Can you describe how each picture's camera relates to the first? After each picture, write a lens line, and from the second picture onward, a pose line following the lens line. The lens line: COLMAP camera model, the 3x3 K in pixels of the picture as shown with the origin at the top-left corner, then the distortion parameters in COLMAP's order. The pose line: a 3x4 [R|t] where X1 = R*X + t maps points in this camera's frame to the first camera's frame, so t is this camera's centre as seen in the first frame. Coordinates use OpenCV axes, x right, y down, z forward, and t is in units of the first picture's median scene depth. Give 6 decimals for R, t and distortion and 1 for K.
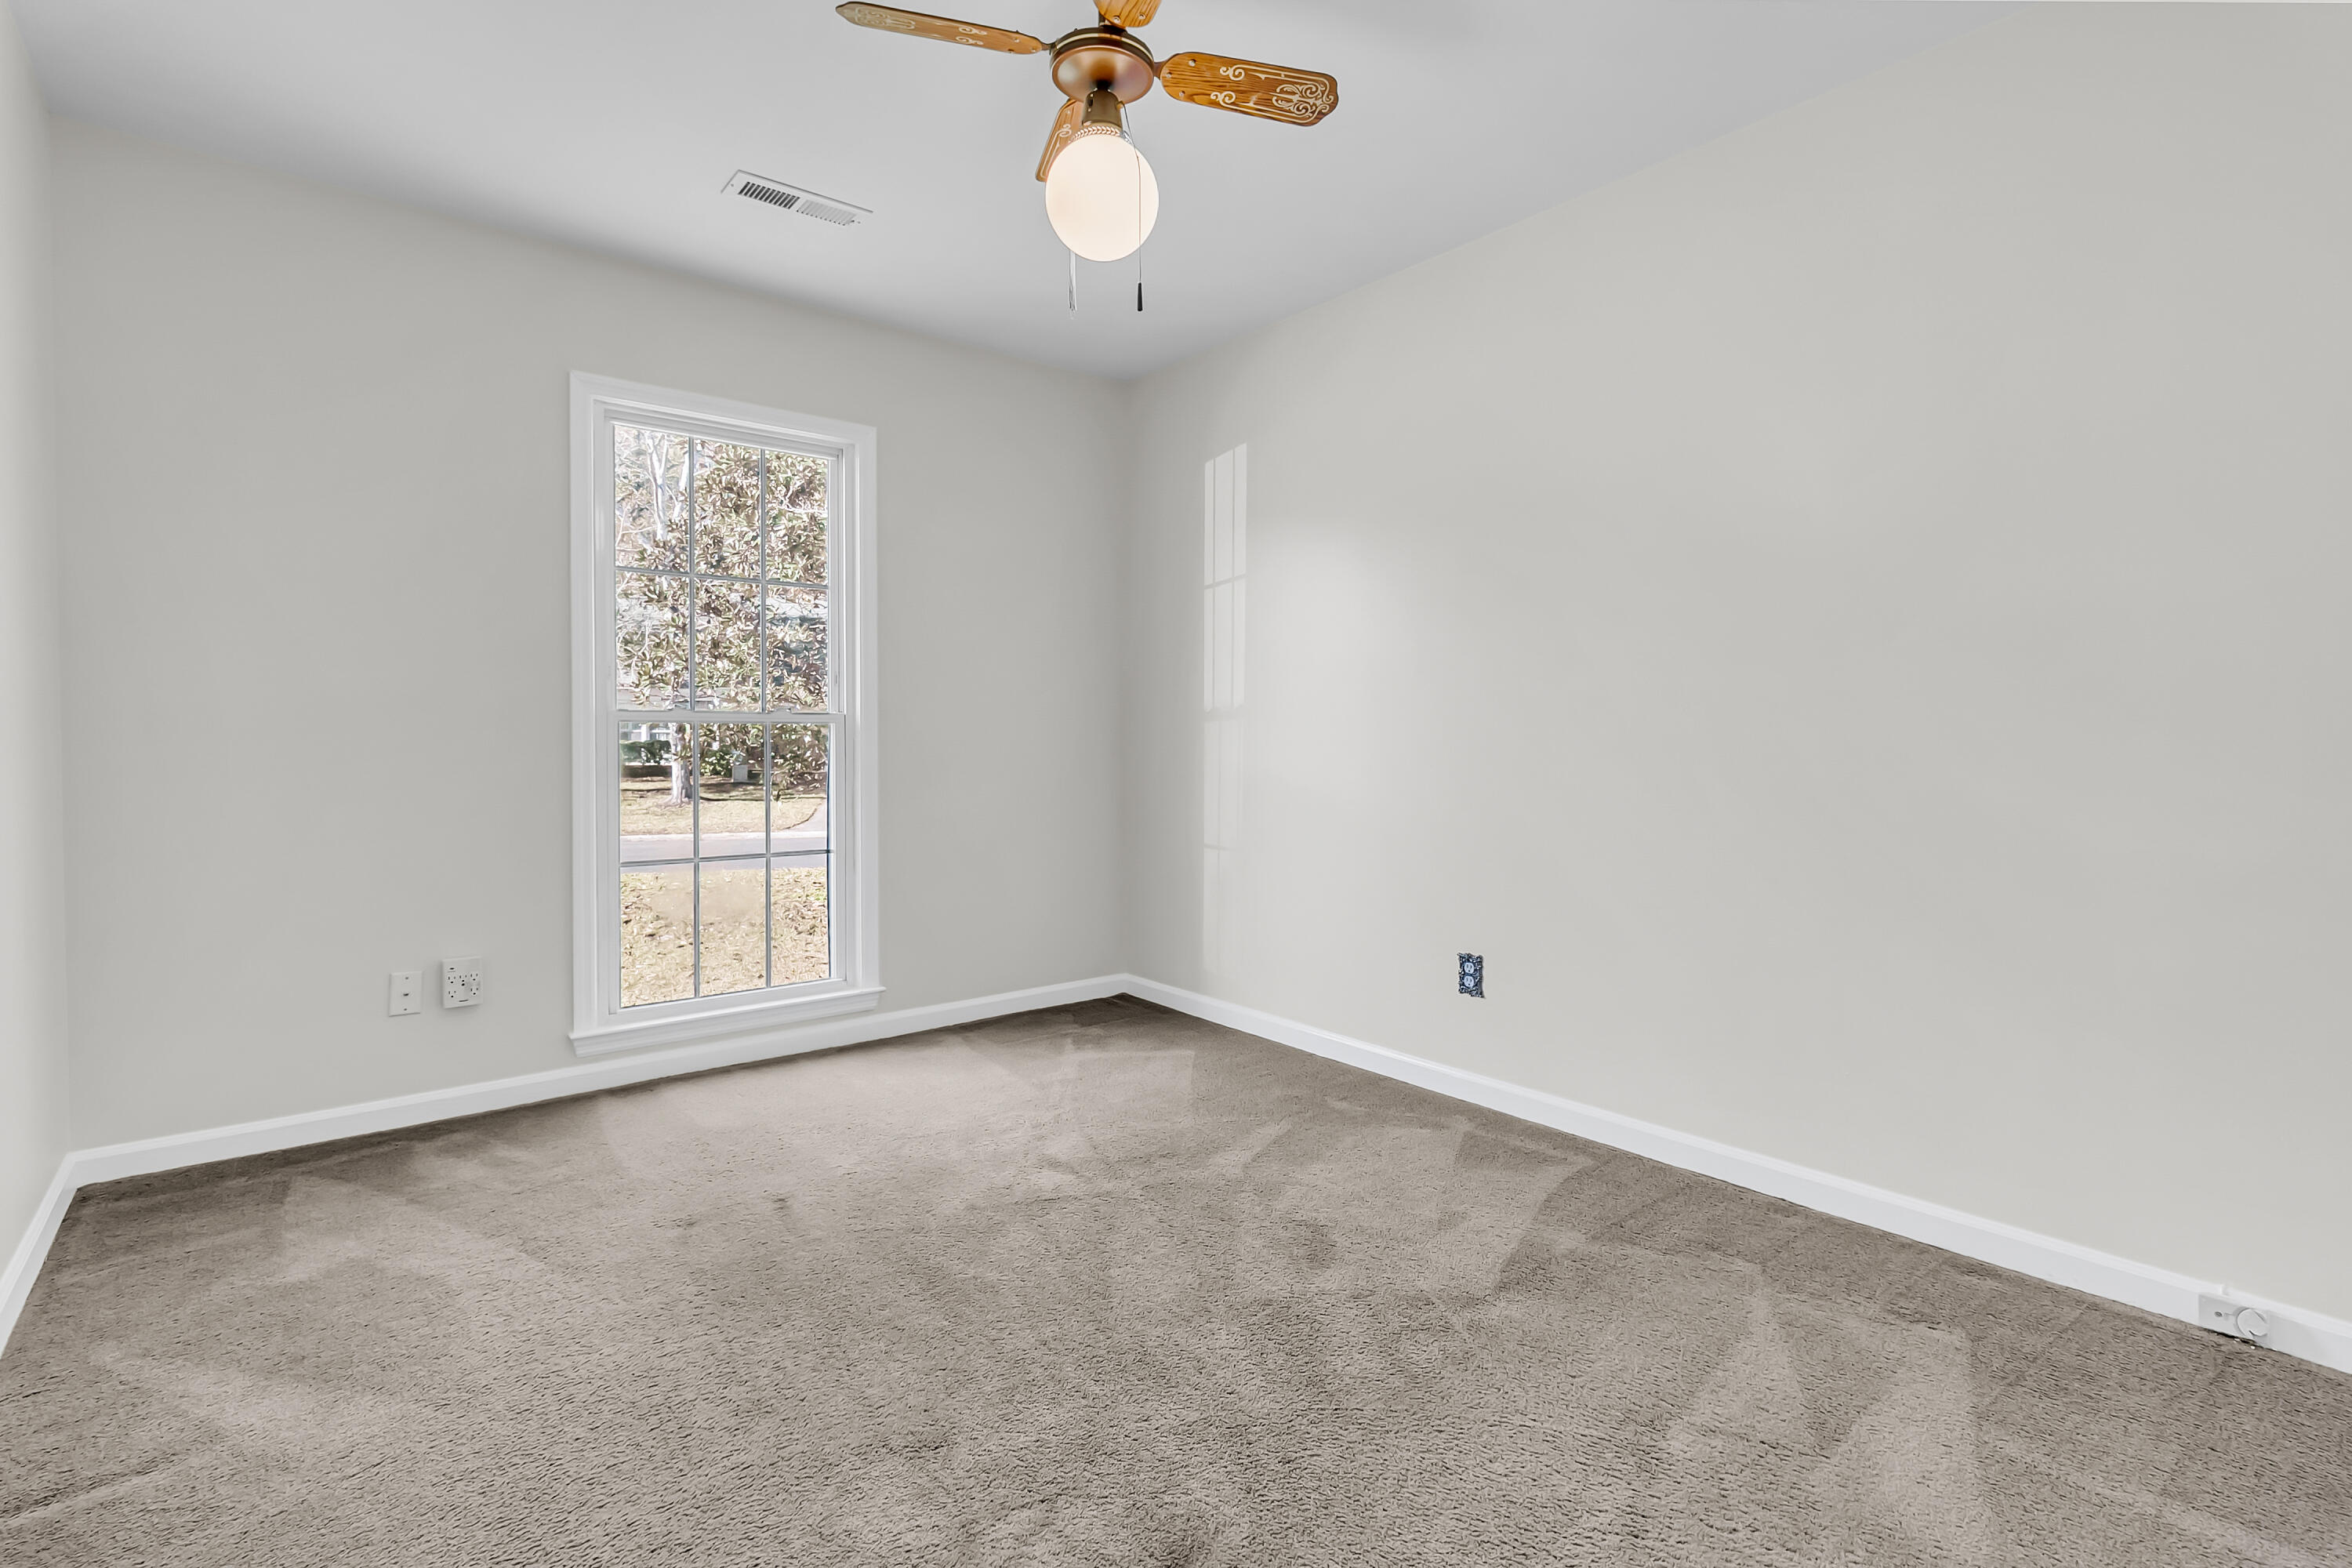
lens RADIAL K [[1107.6, 0, 1189.2], [0, 1107.6, 747.9], [0, 0, 1]] dist [-0.001026, 0.000040]
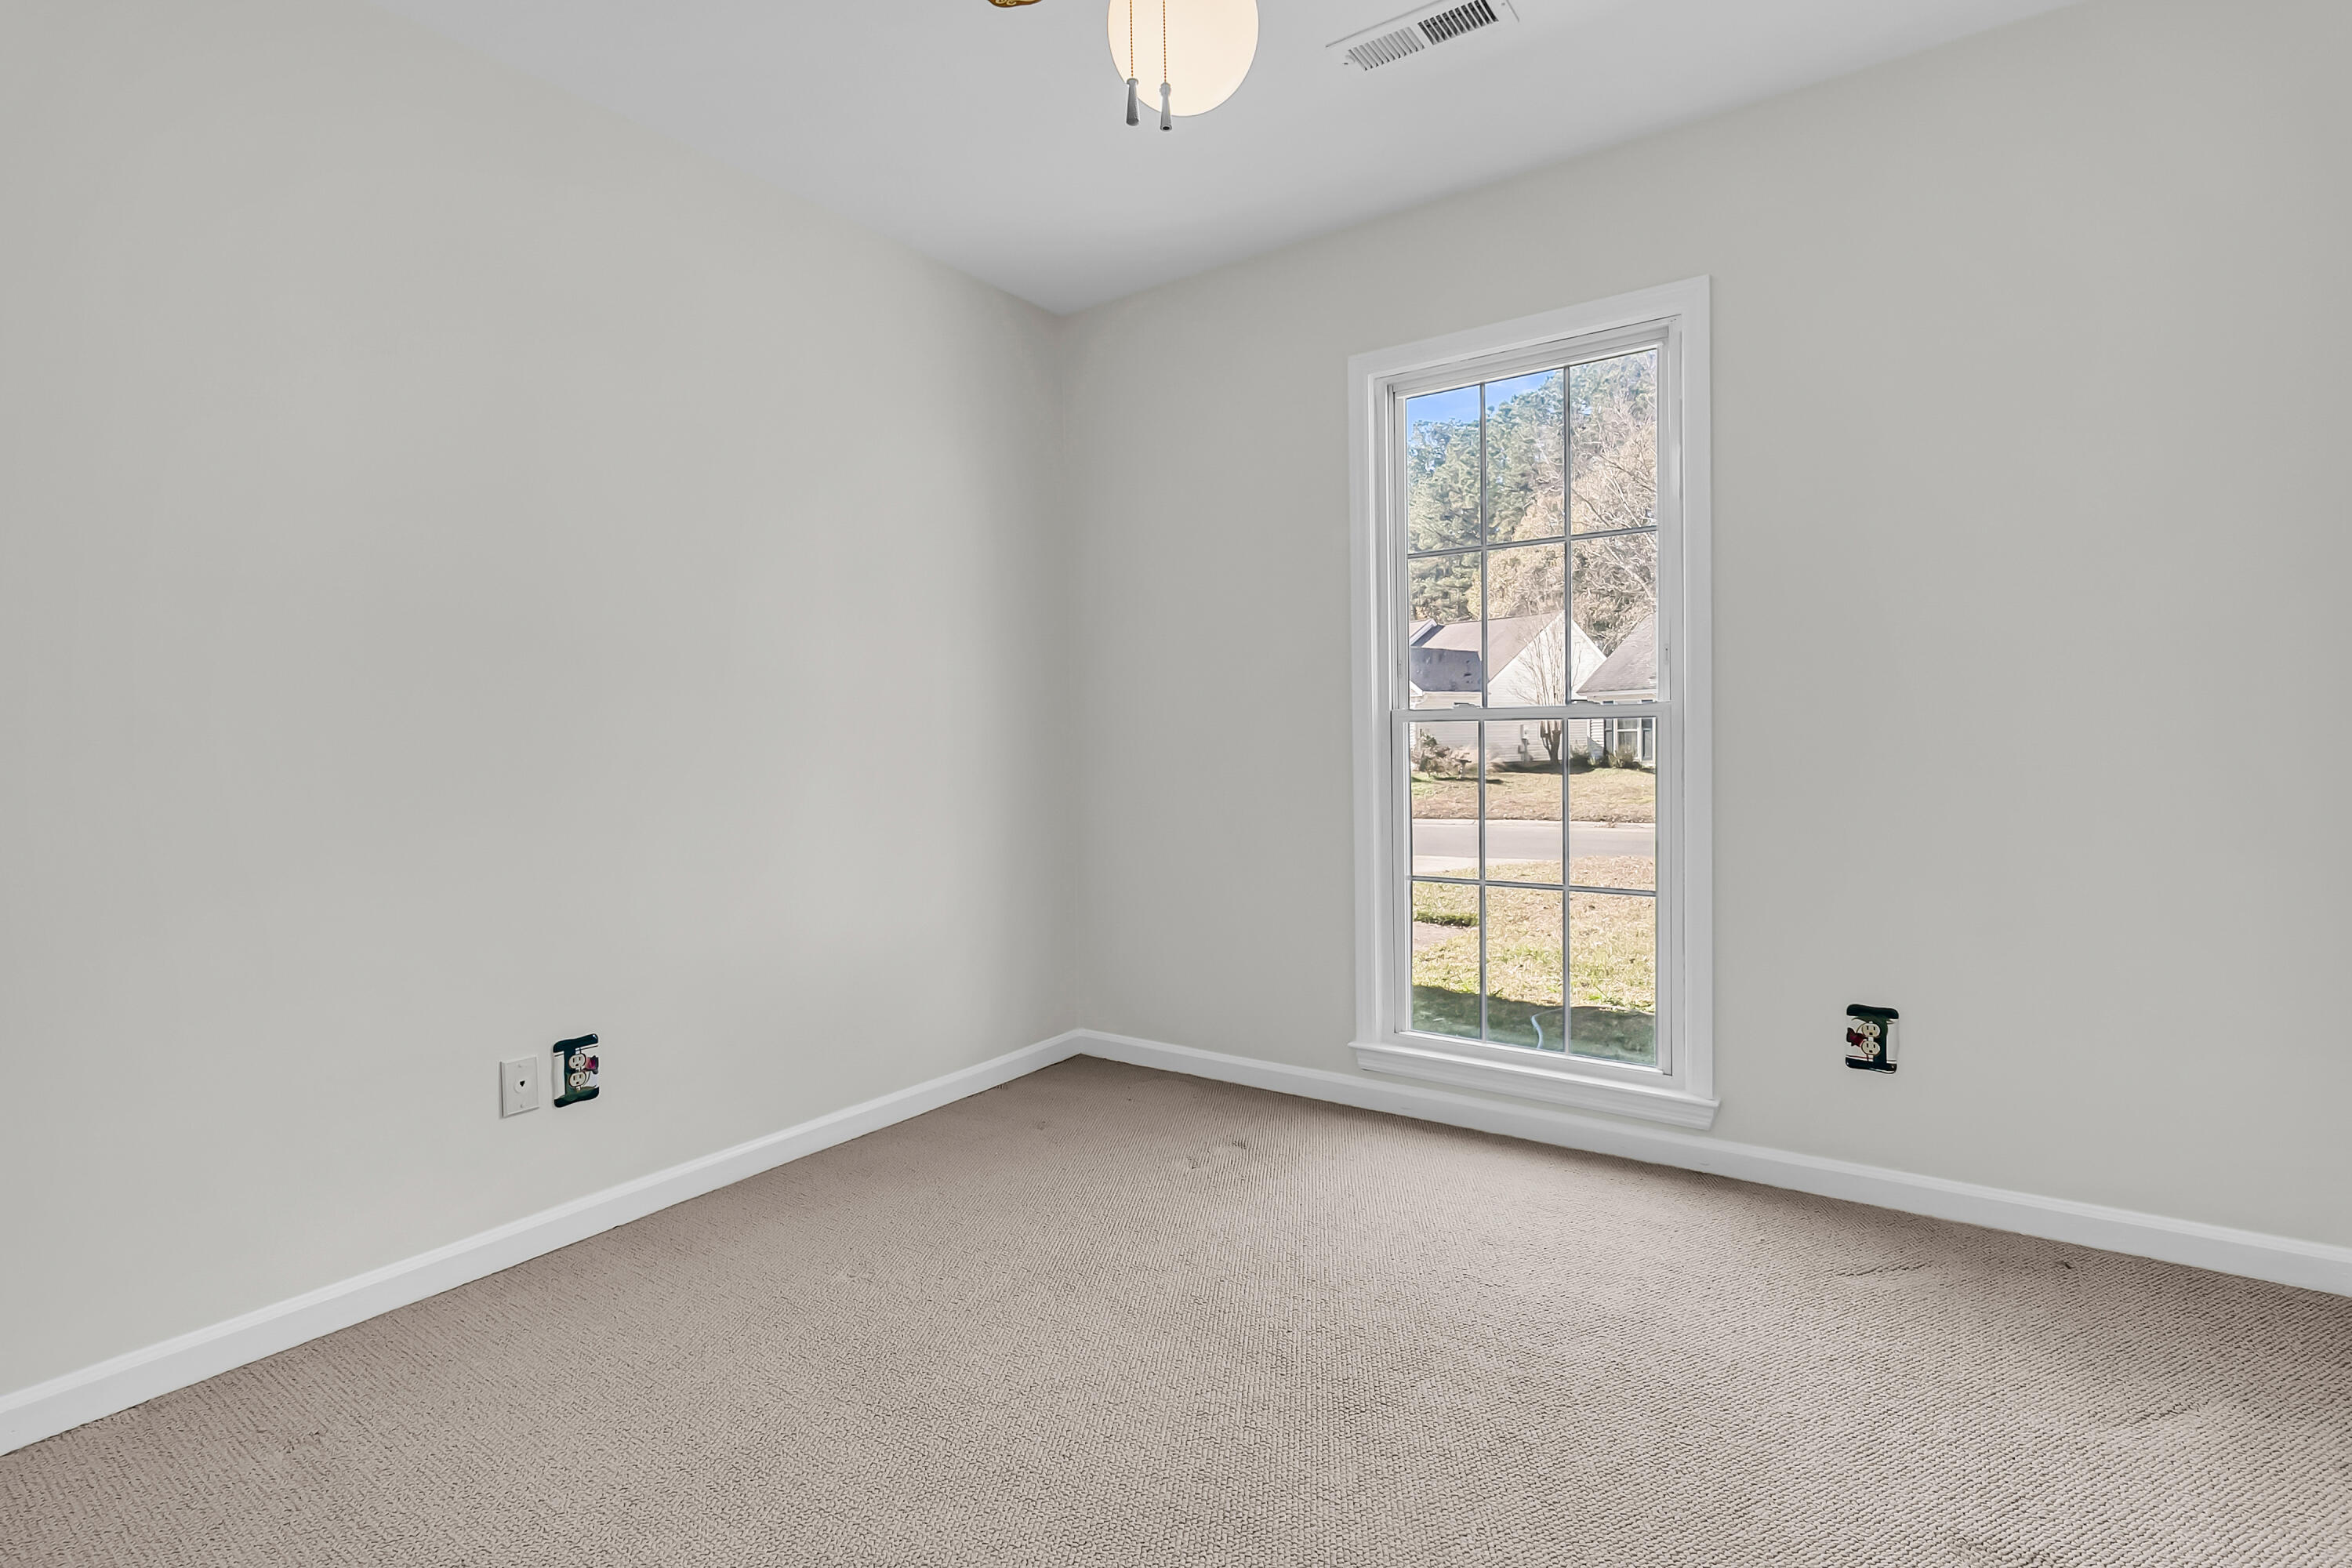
lens RADIAL K [[1107.6, 0, 1189.2], [0, 1107.6, 747.9], [0, 0, 1]] dist [-0.001026, 0.000040]
pose [[0.260044, 0.000808, -0.965596, 0.332320], [0.005111, 0.999984, 0.002213, -0.003031], [0.965583, -0.005510, 0.260036, 0.589898]]
